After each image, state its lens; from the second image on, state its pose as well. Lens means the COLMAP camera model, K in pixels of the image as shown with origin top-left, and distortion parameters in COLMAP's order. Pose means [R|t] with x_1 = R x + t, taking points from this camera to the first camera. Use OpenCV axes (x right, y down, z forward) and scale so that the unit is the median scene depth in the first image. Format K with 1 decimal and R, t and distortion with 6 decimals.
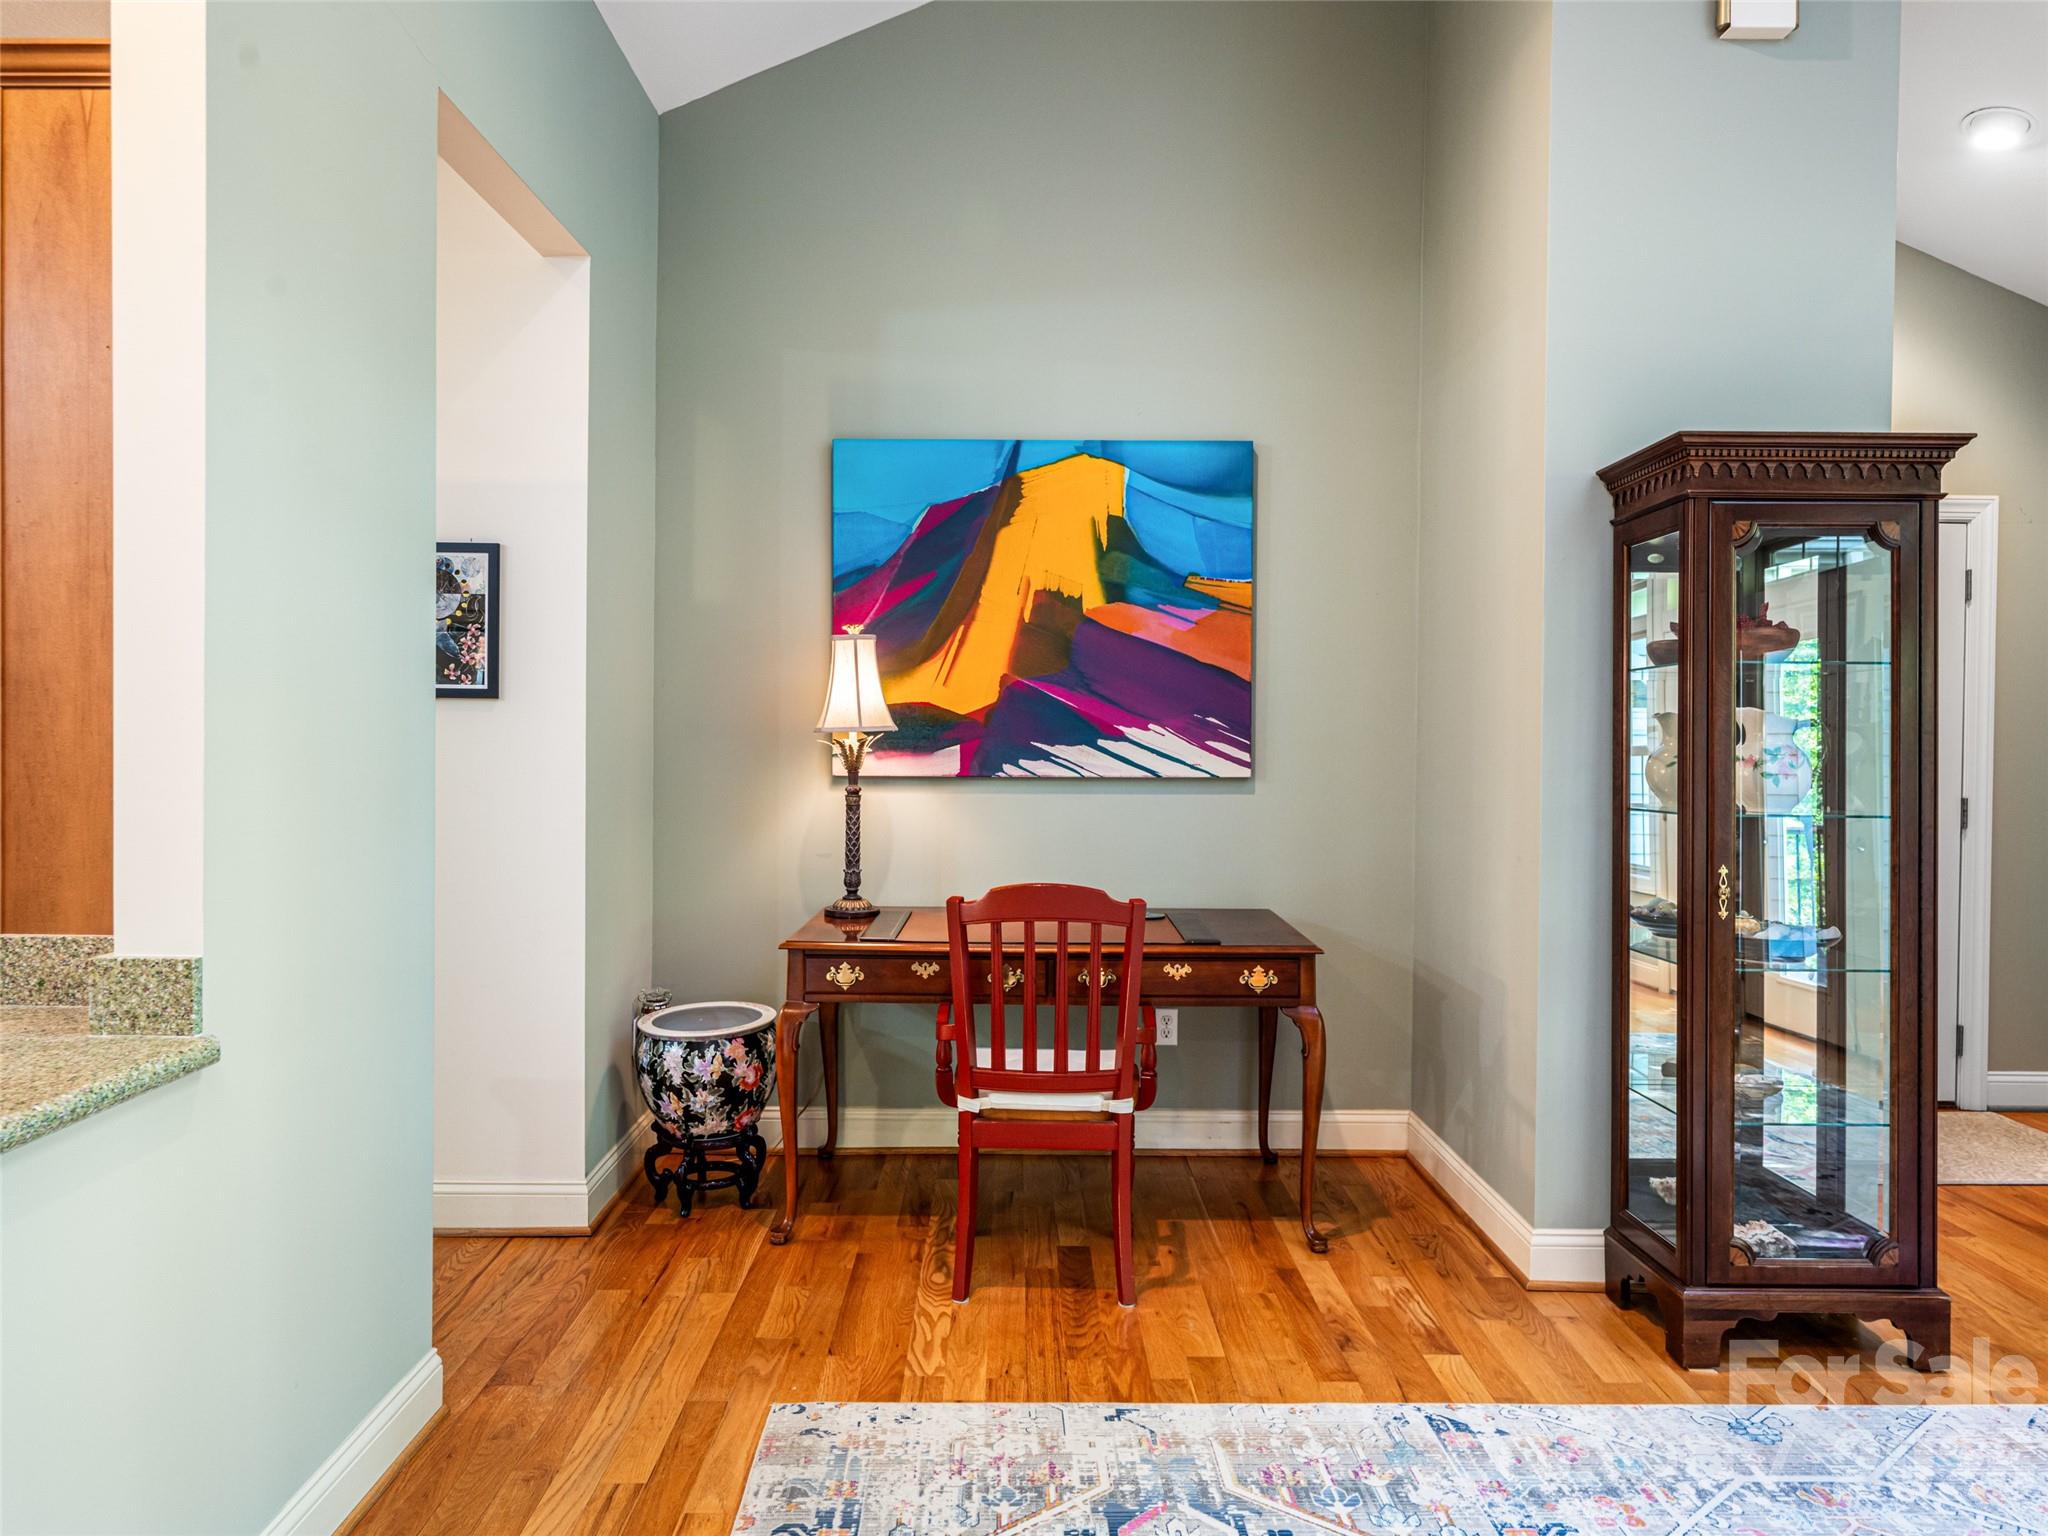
lens RADIAL K [[1178.8, 0, 1023.3], [0, 1178.8, 773.9], [0, 0, 1]] dist [-0.006625, 0.000536]
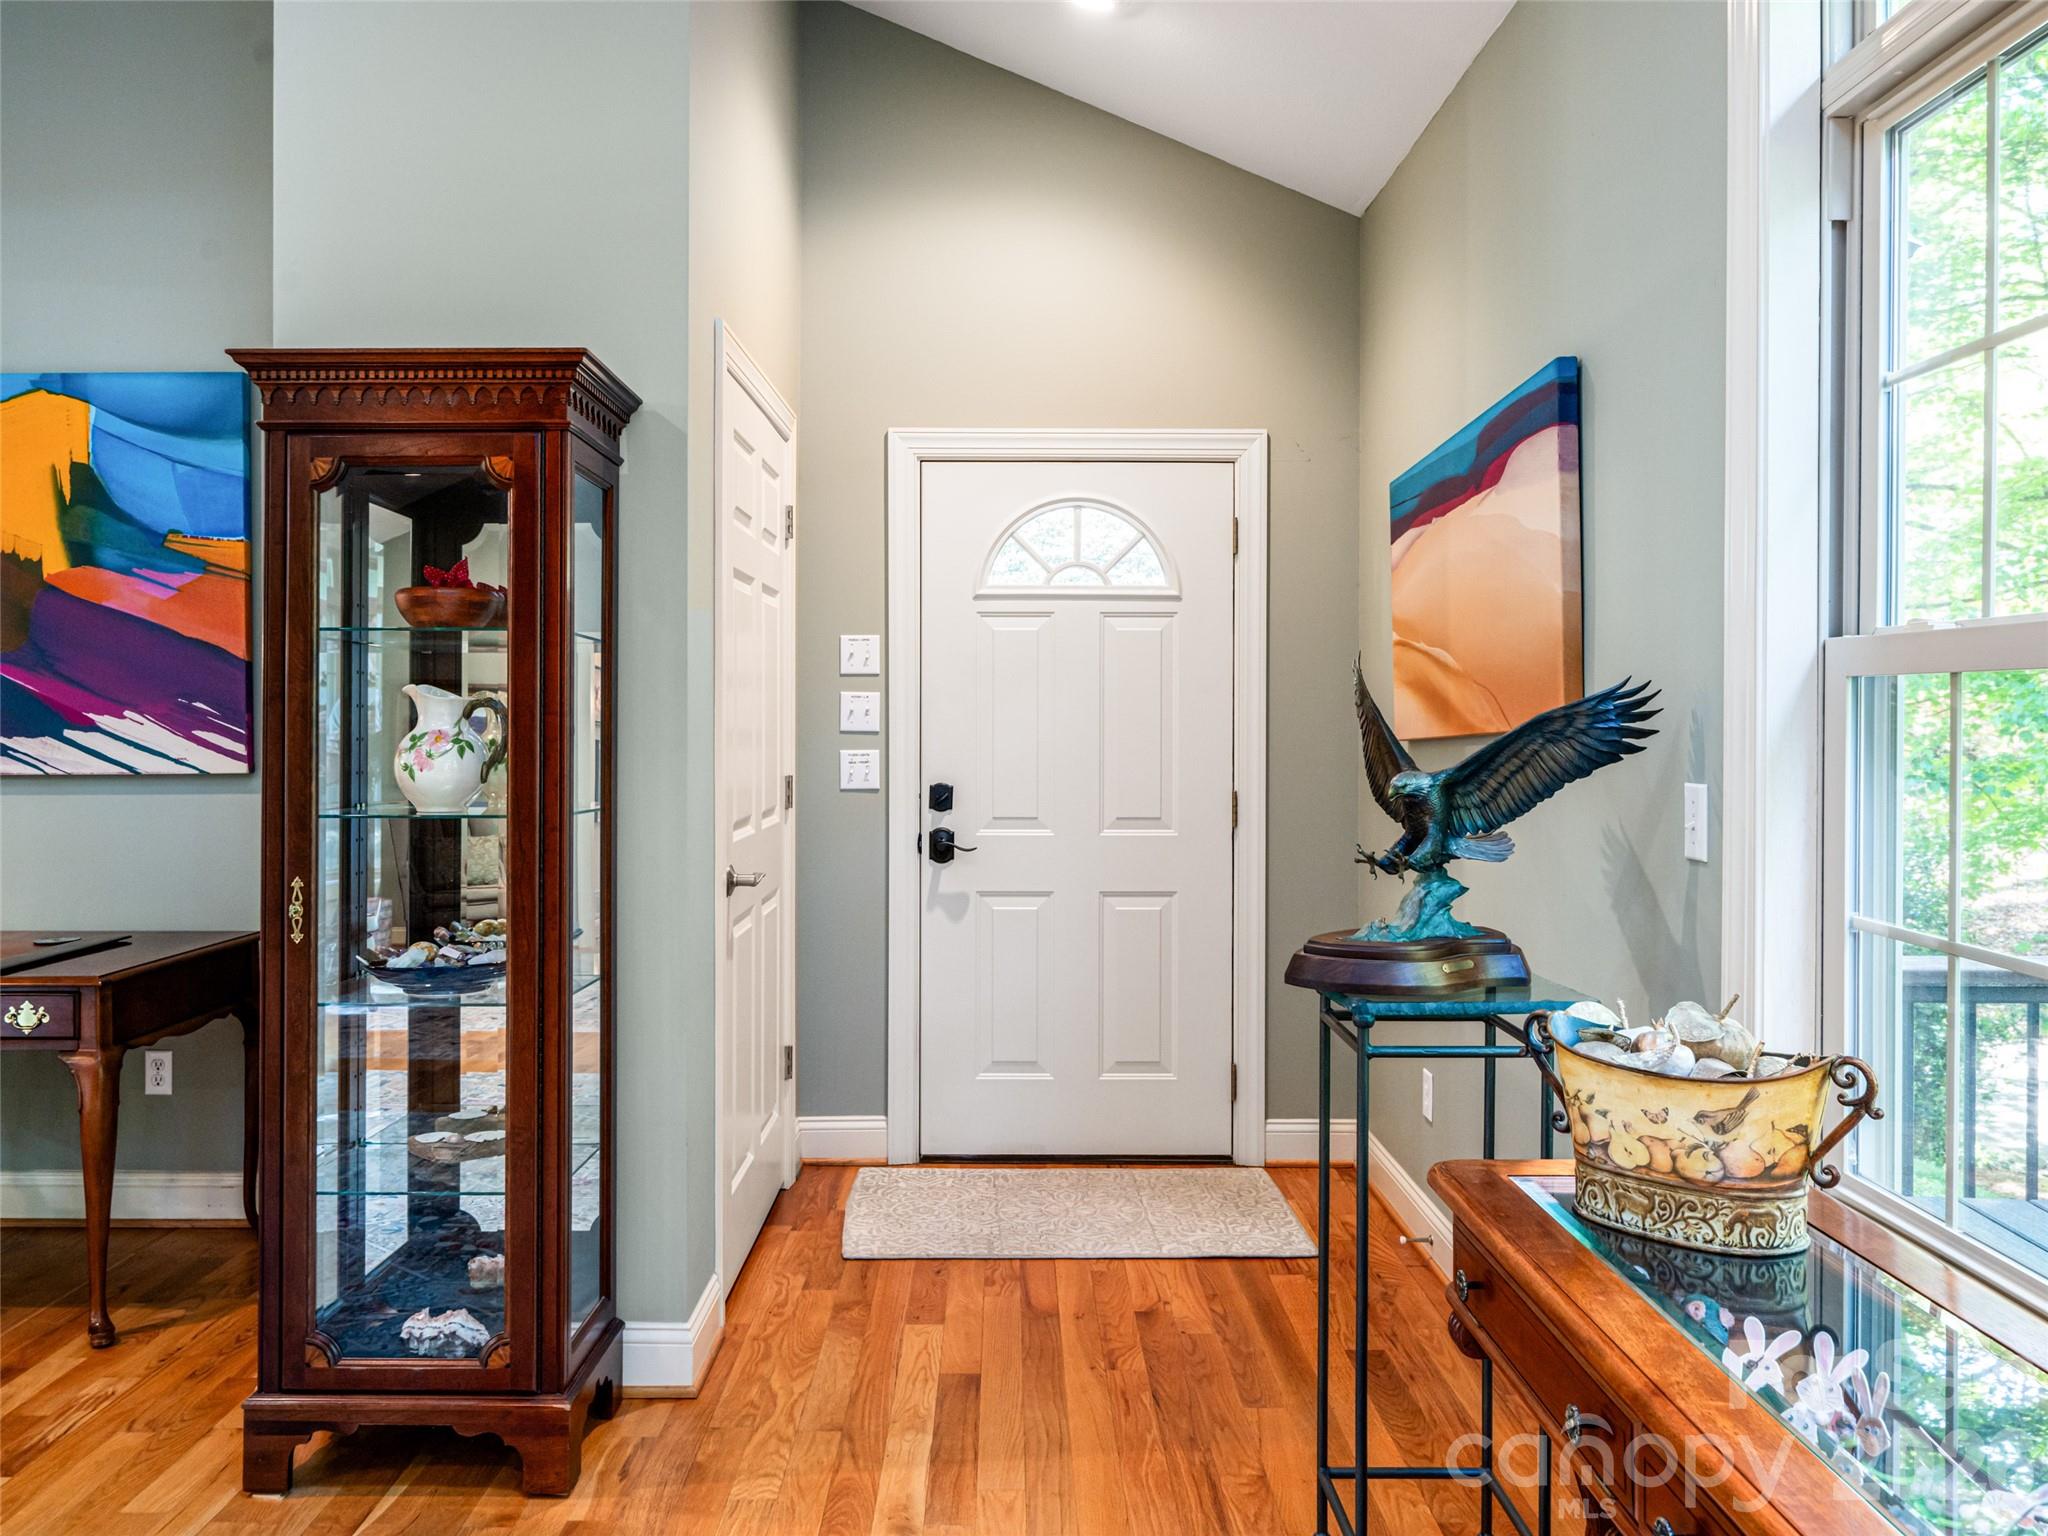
lens RADIAL K [[1365.5, 0, 1023.0], [0, 1365.5, 759.7], [0, 0, 1]] dist [0.007027, -0.000950]
pose [[0.999940, -0.007984, -0.007524, 0.753764], [0.007934, 0.999946, -0.006679, 0.004042], [0.007577, 0.006619, 0.999949, 0.031602]]
